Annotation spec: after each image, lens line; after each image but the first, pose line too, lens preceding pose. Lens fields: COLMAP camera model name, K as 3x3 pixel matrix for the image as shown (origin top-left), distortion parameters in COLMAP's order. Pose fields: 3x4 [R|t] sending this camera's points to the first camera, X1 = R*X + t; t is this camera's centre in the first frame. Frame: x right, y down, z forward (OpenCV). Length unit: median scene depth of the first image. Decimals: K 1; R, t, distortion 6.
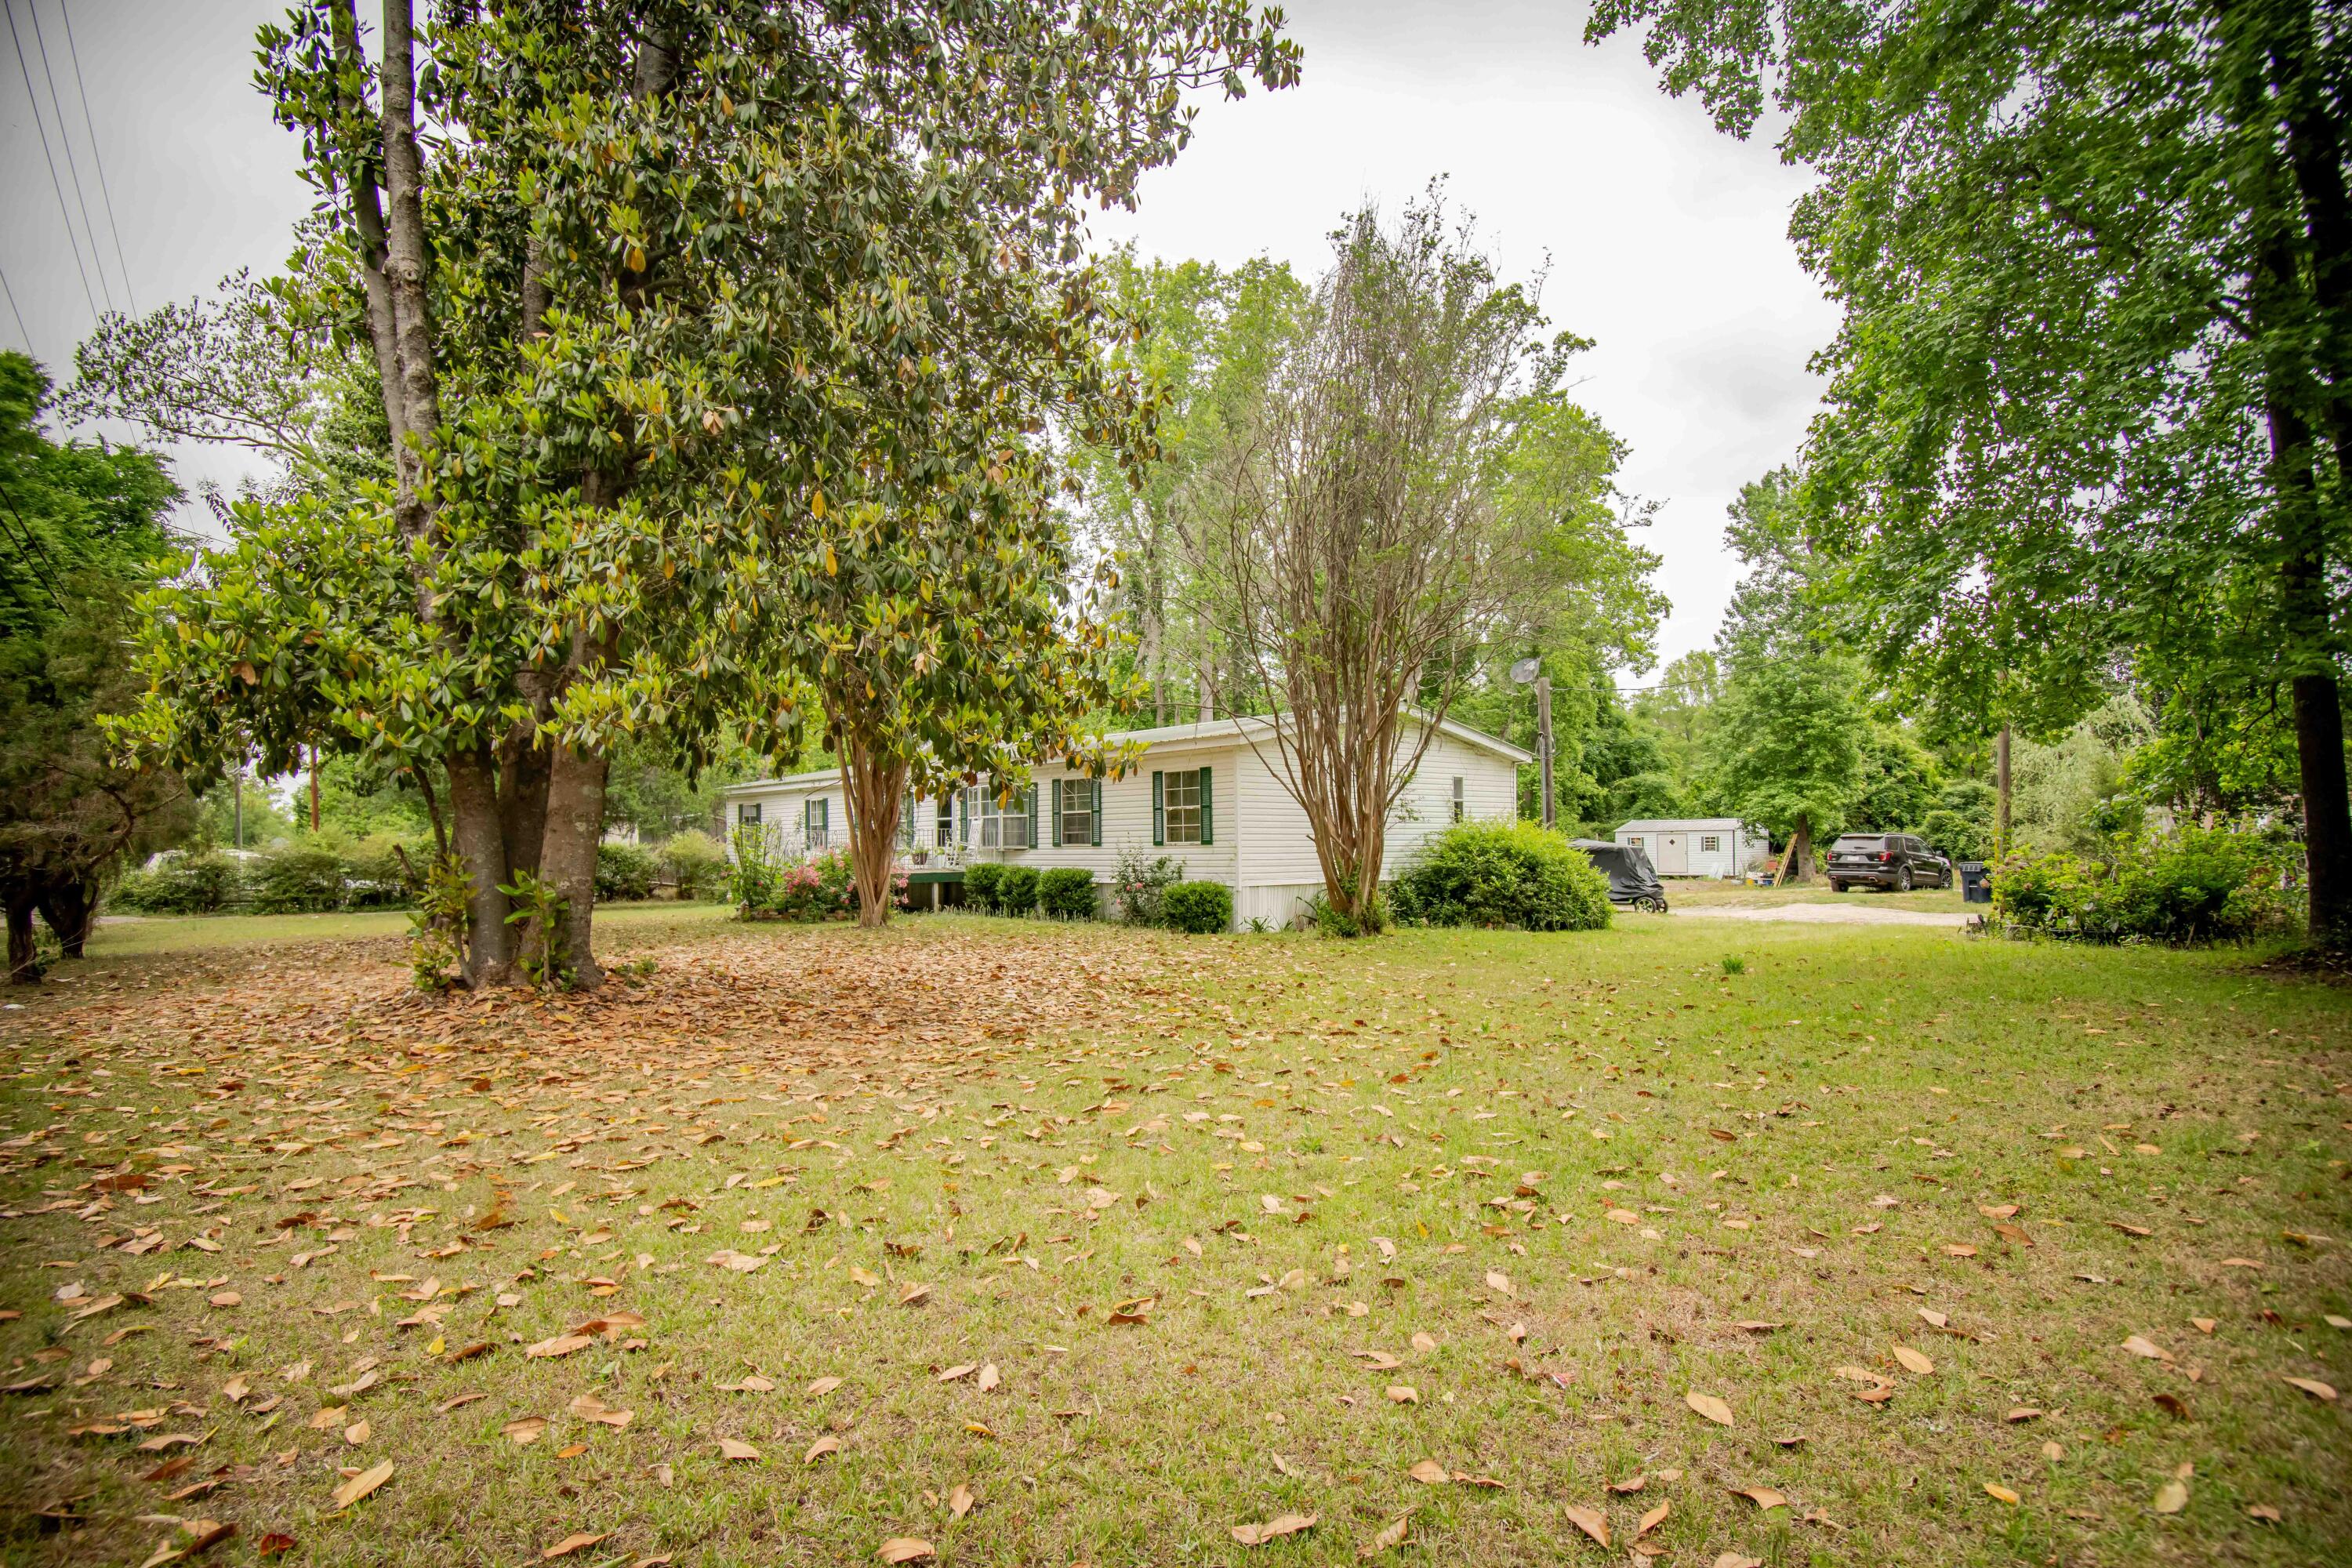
lens RADIAL K [[1147.9, 0, 1176.0], [0, 1147.9, 784.0], [0, 0, 1]] dist [-0.001226, -0.000061]
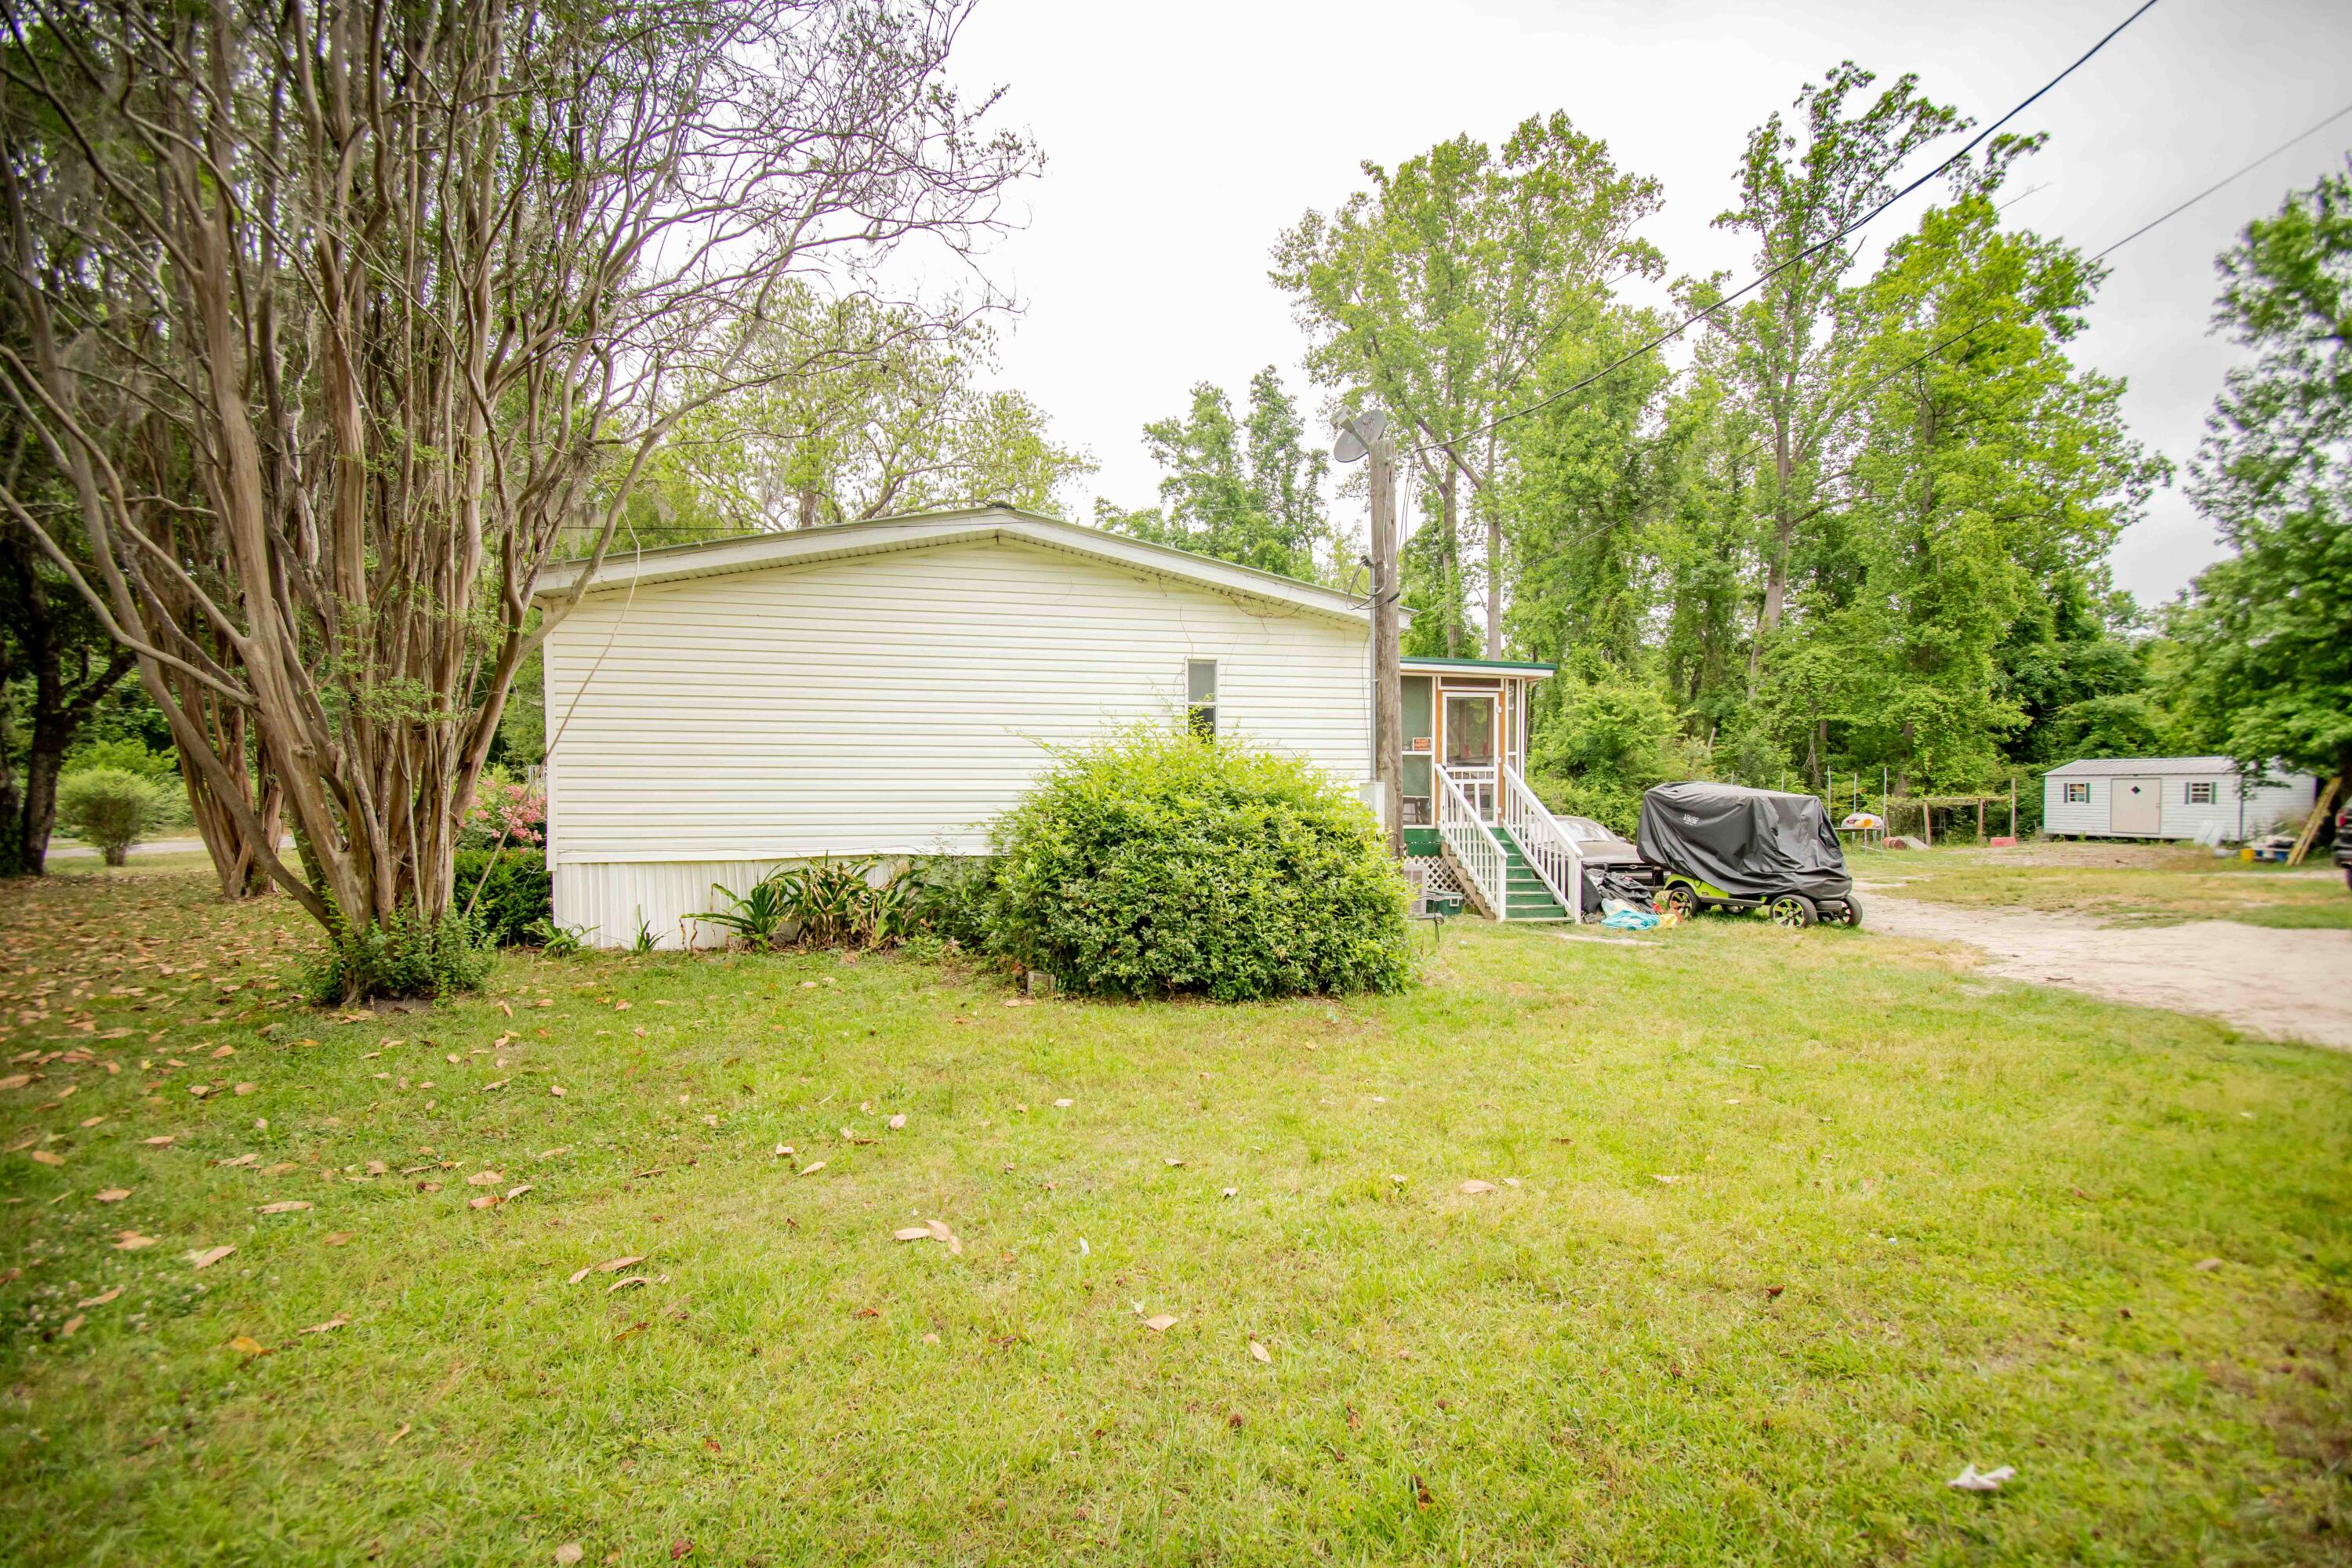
lens RADIAL K [[919.9, 0, 1176.0], [0, 919.9, 784.0], [0, 0, 1]] dist [0.001196, -0.012727]
pose [[0.888992, 0.009001, -0.457834, 0.202858], [0.014267, 0.998777, 0.047339, 0.015046], [0.457700, -0.048616, 0.887777, 0.296313]]
